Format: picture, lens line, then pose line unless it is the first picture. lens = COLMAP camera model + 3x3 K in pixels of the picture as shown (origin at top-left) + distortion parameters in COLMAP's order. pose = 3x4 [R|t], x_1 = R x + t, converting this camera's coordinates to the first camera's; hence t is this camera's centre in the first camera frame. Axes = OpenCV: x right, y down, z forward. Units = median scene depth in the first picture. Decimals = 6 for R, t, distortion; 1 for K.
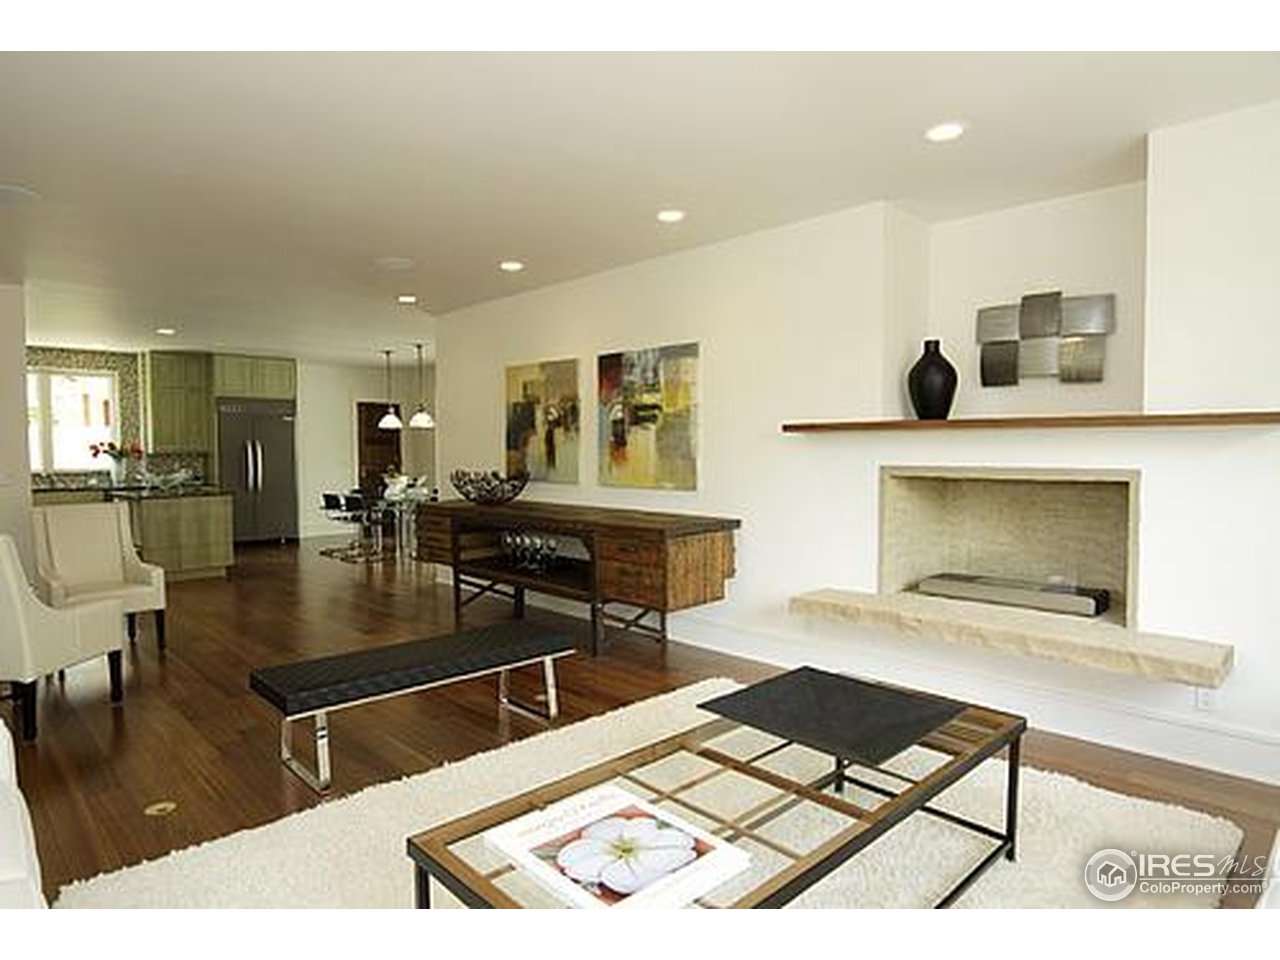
lens RADIAL K [[735.3, 0, 636.0], [0, 735.3, 482.3], [0, 0, 1]] dist [-0.023564, 0.001058]
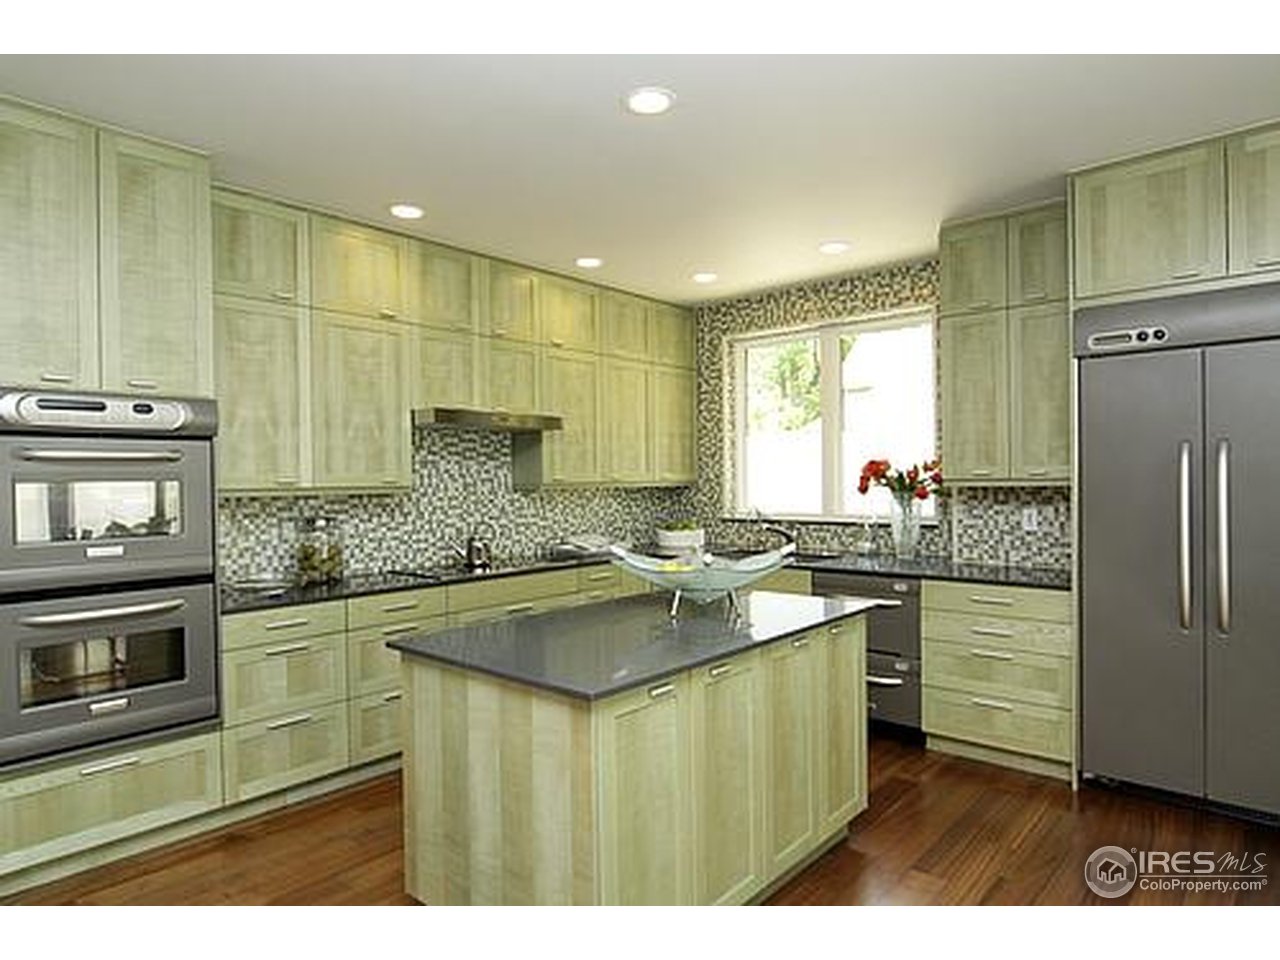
lens RADIAL K [[751.8, 0, 640.0], [0, 751.8, 480.0], [0, 0, 1]] dist [-0.004798, -0.001048]
pose [[0.068342, 0.008942, -0.997622, -0.271330], [-0.028541, 0.999568, 0.007005, -0.042187], [0.997254, 0.027994, 0.068568, 0.823117]]
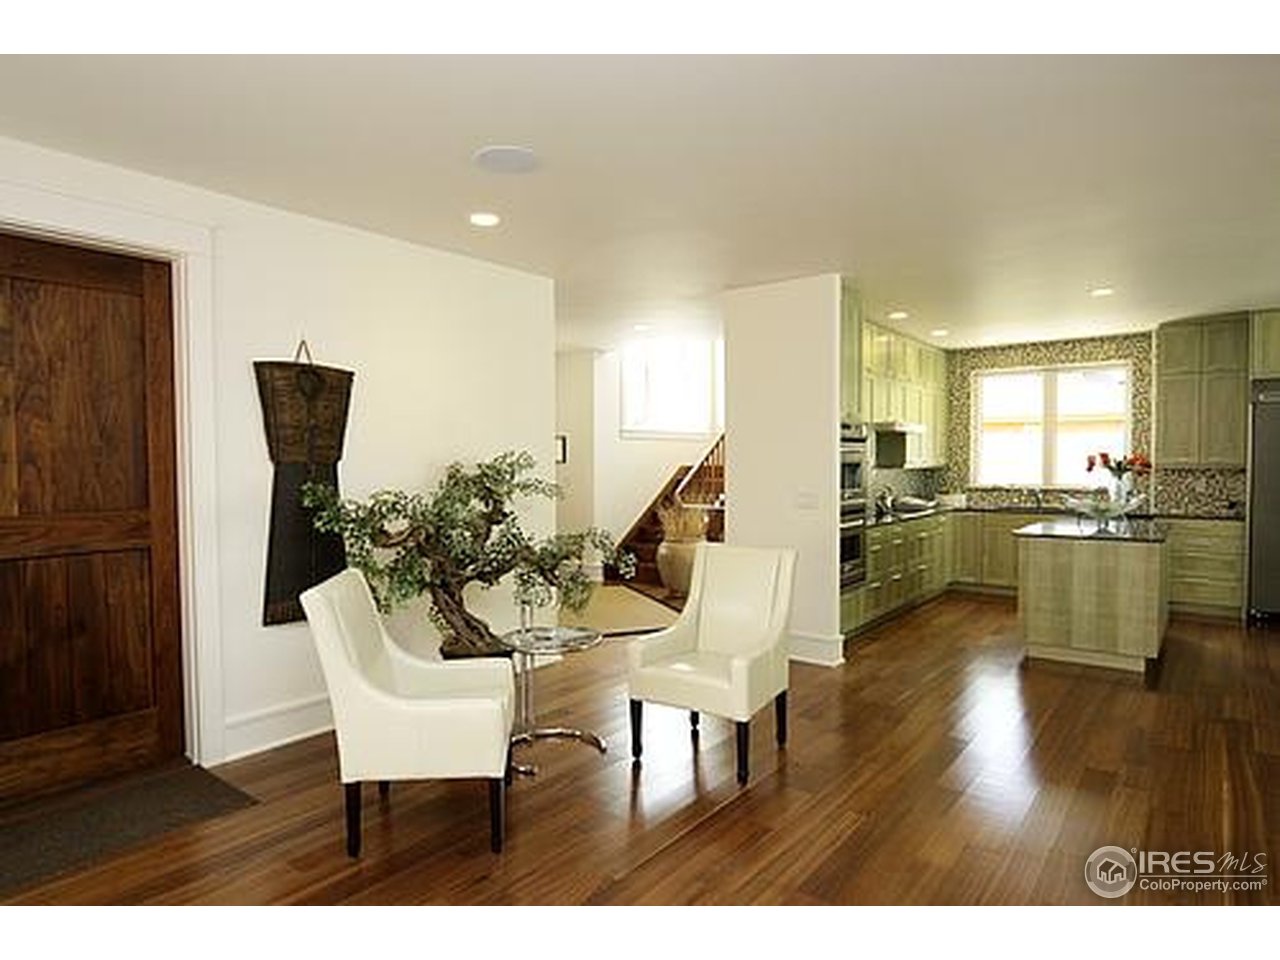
lens RADIAL K [[751.8, 0, 640.0], [0, 751.8, 480.0], [0, 0, 1]] dist [-0.004798, -0.001048]
pose [[0.137219, 0.030975, -0.990056, -0.000124], [-0.038717, 0.998915, 0.025886, -0.027774], [0.989784, 0.034780, 0.138269, 0.400280]]
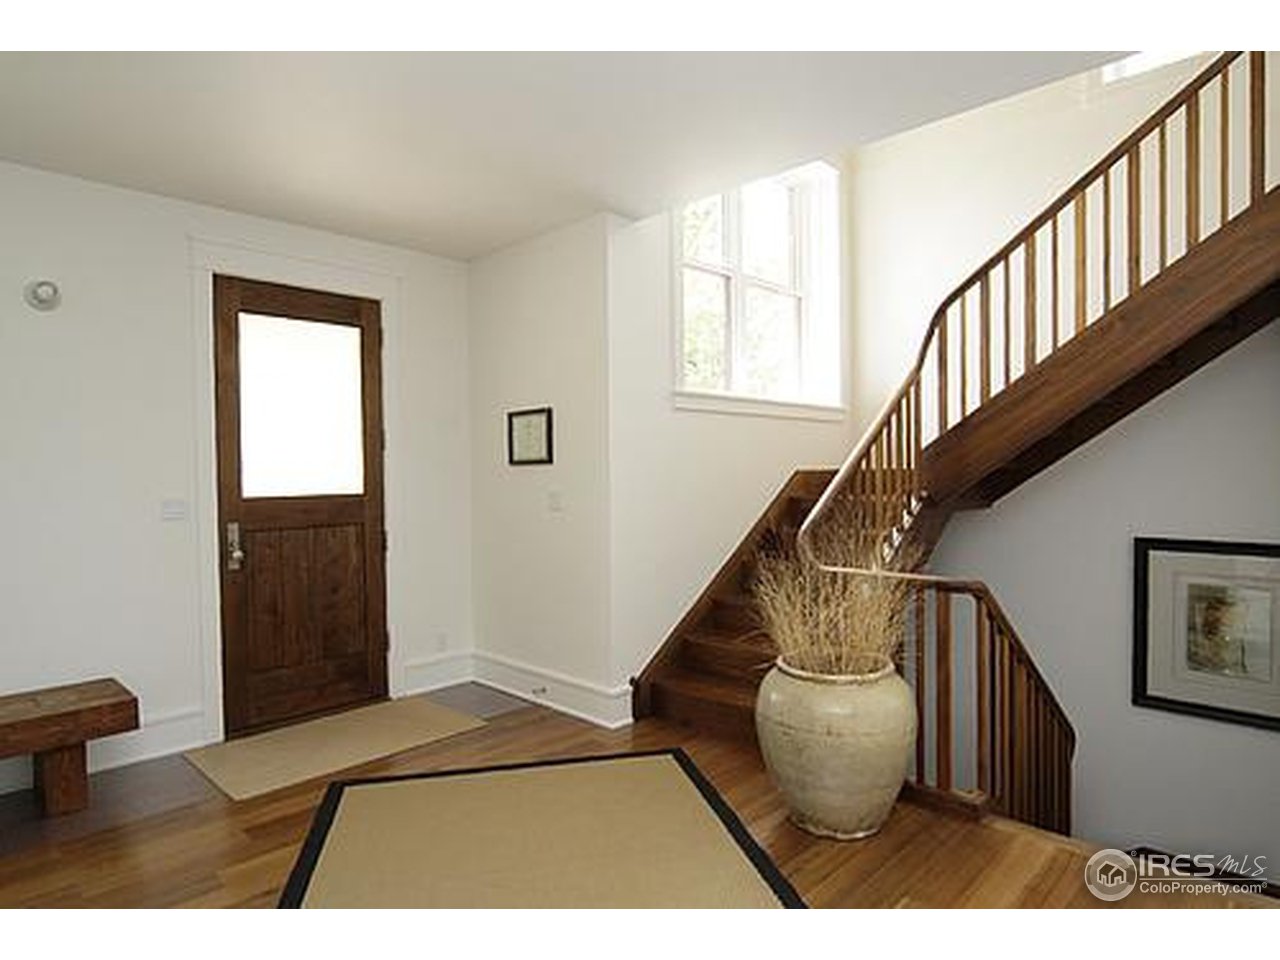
lens RADIAL K [[751.8, 0, 640.0], [0, 751.8, 480.0], [0, 0, 1]] dist [-0.004798, -0.001048]
pose [[0.030872, 0.020583, -0.999311, -0.513693], [-0.035011, 0.999197, 0.019499, -0.021820], [0.998910, 0.034385, 0.031568, 0.476587]]
